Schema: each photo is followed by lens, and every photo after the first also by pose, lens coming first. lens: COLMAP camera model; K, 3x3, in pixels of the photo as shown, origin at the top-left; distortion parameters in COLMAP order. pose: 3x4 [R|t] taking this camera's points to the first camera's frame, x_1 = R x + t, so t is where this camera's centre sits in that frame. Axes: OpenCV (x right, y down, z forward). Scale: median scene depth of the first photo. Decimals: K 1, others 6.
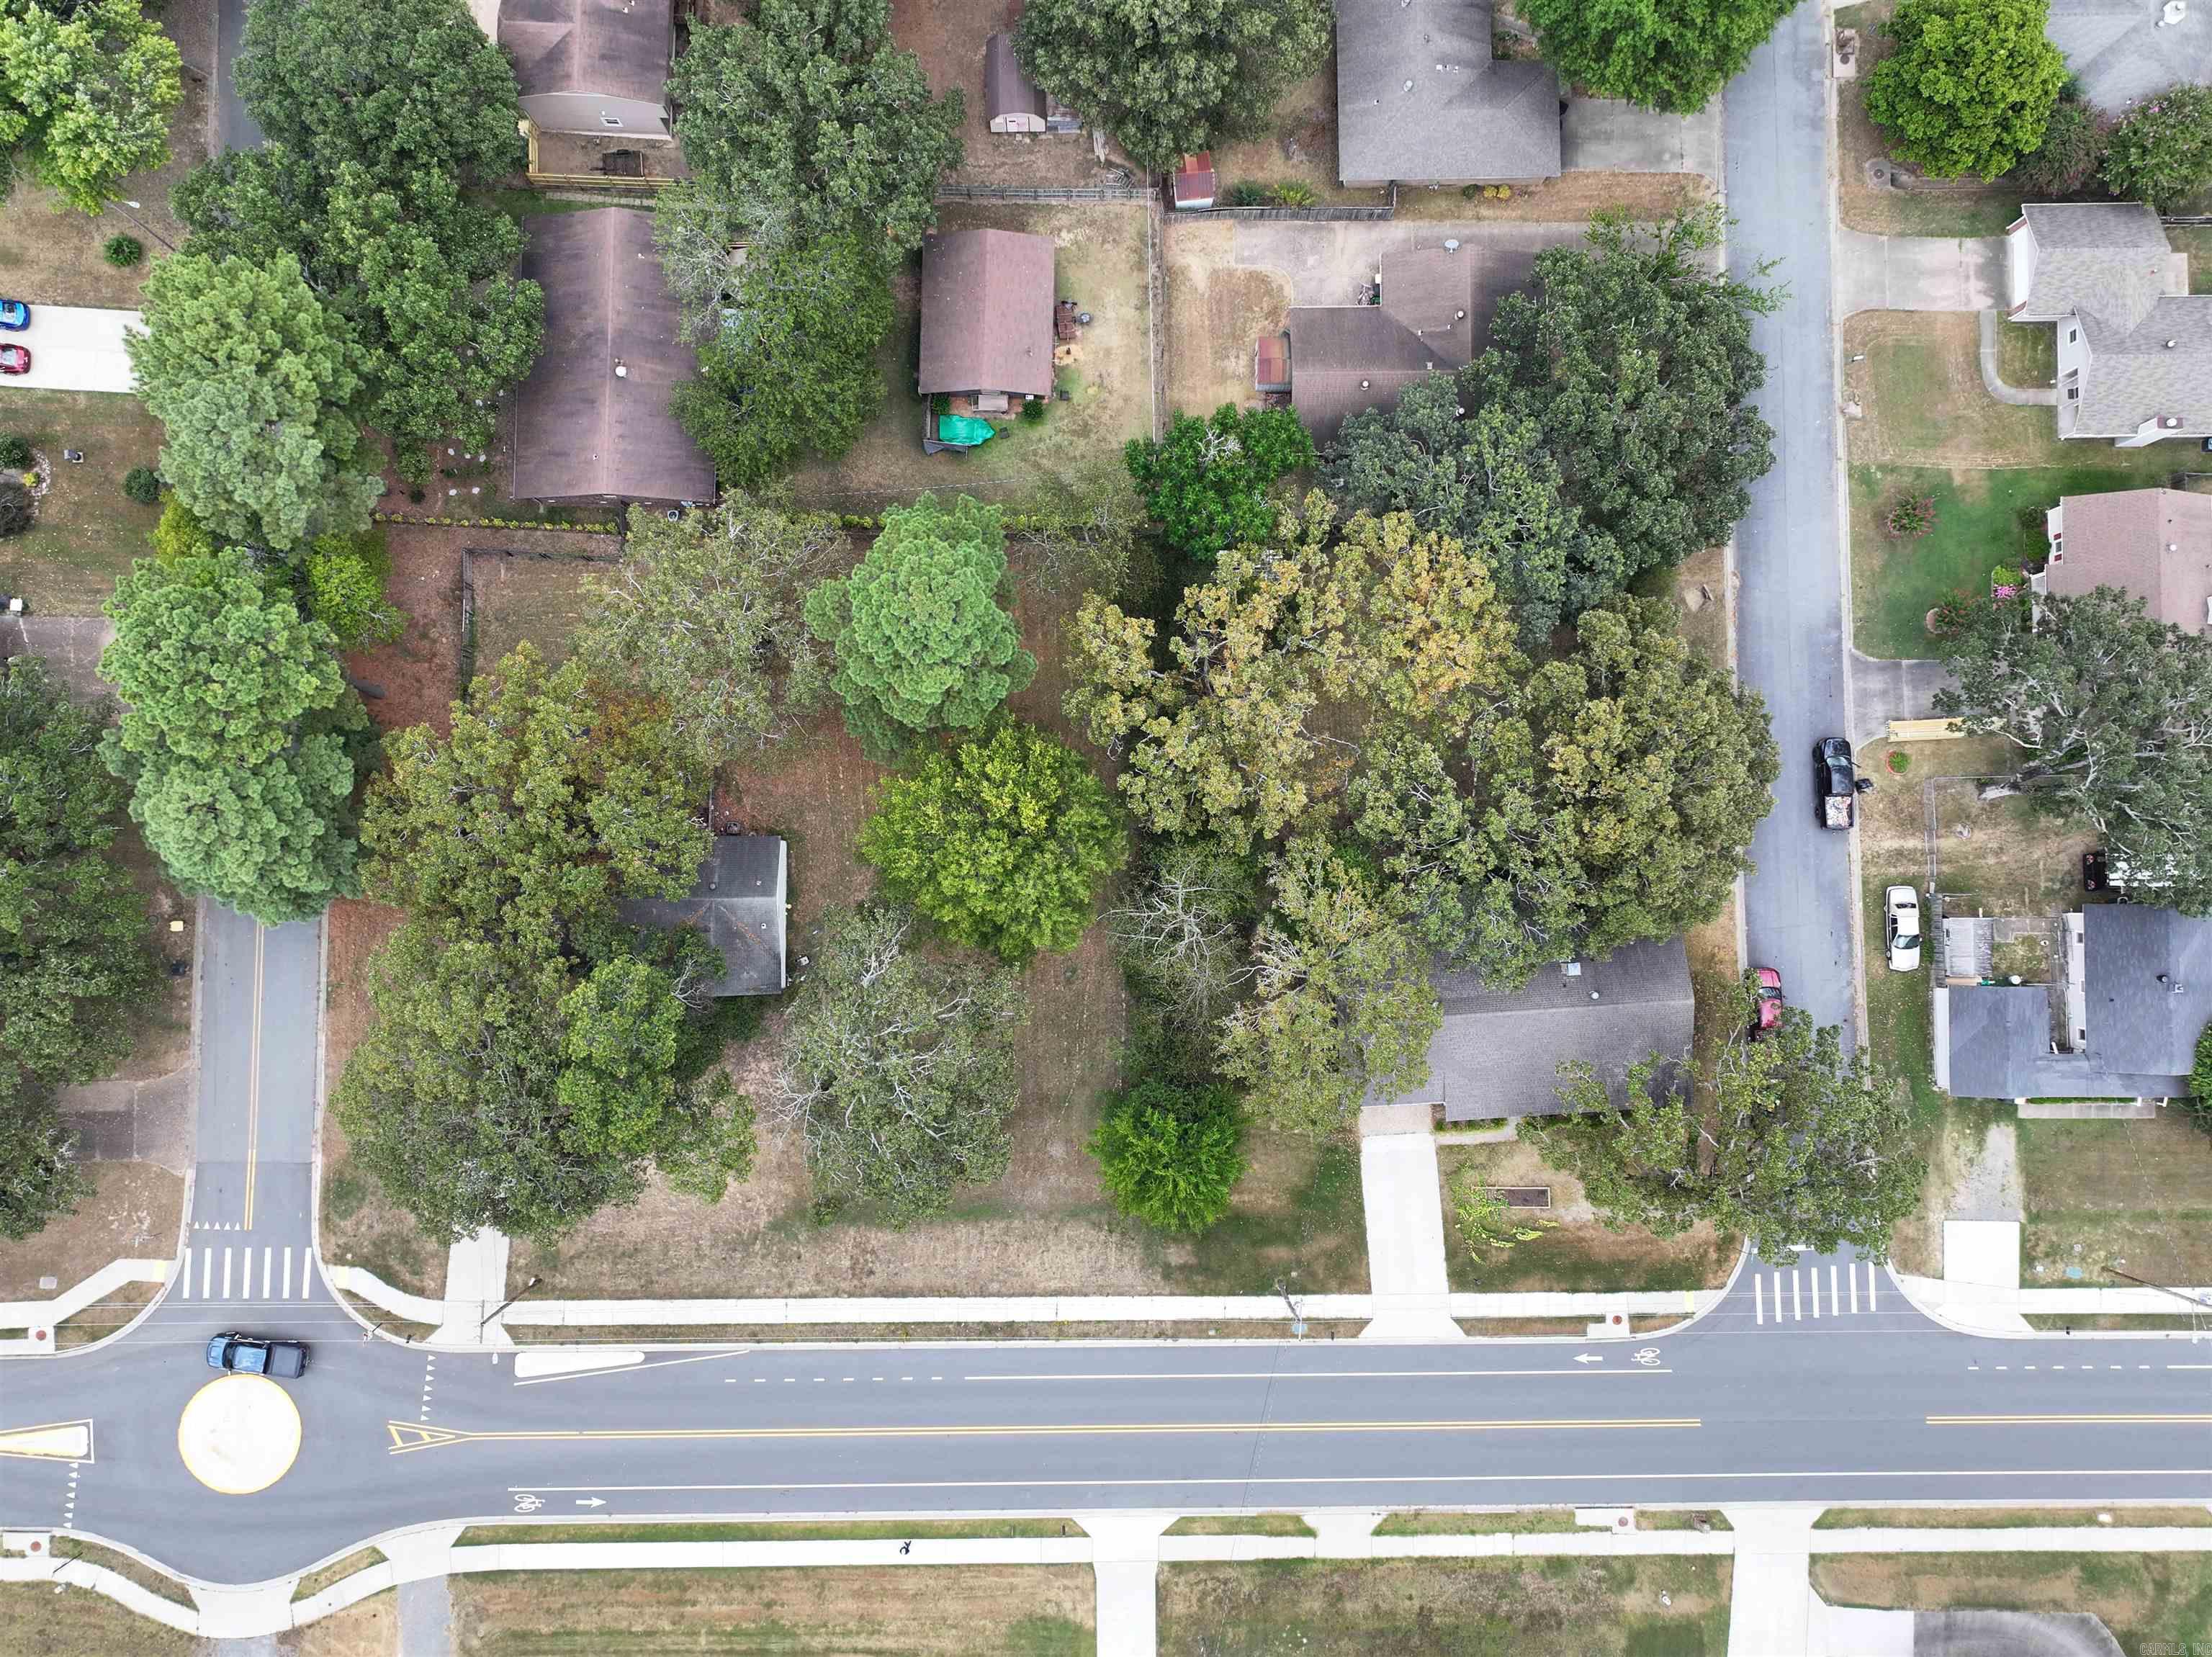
lens RADIAL K [[1758.6, 0, 1102.4], [0, 1758.6, 828.7], [0, 0, 1]] dist [-0.017297, 0.036356]
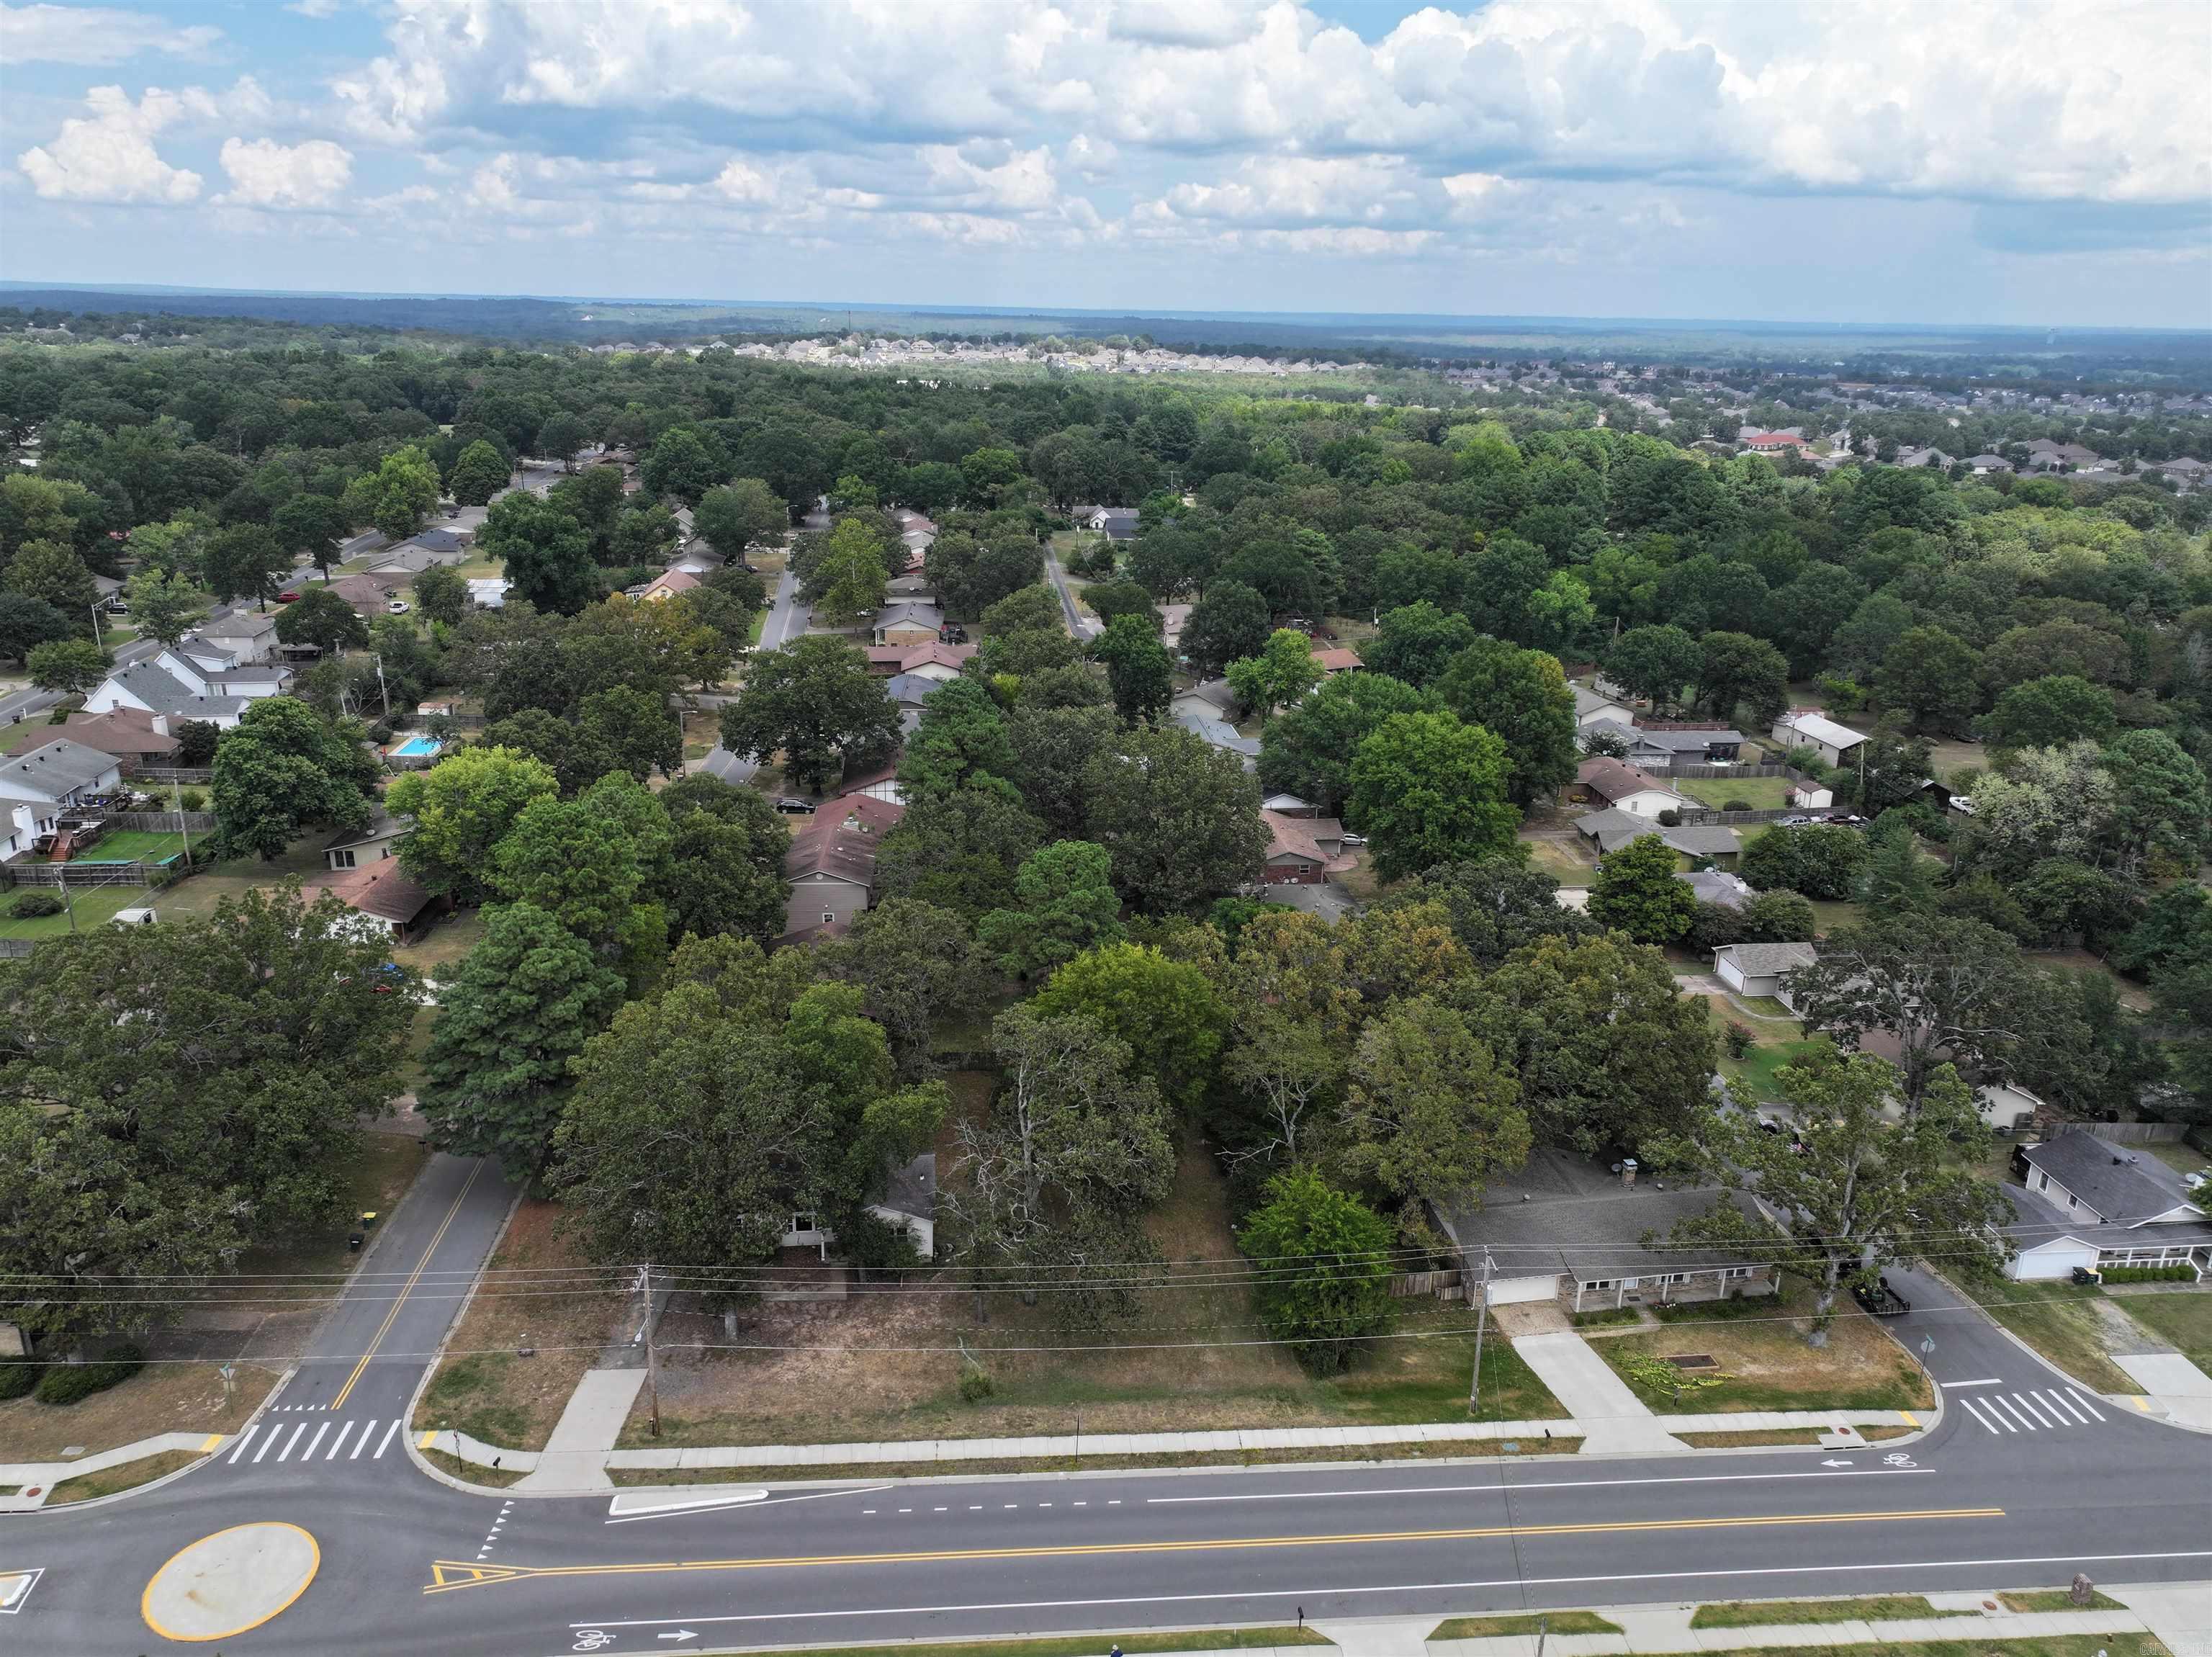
lens RADIAL K [[1547.5, 0, 1108.9], [0, 1547.5, 822.8], [0, 0, 1]] dist [-0.006867, 0.024280]
pose [[0.994752, -0.017736, 0.100767, -0.166541], [0.100663, 0.346003, -0.932818, 0.896424], [-0.018322, 0.938066, 0.345972, 0.434726]]
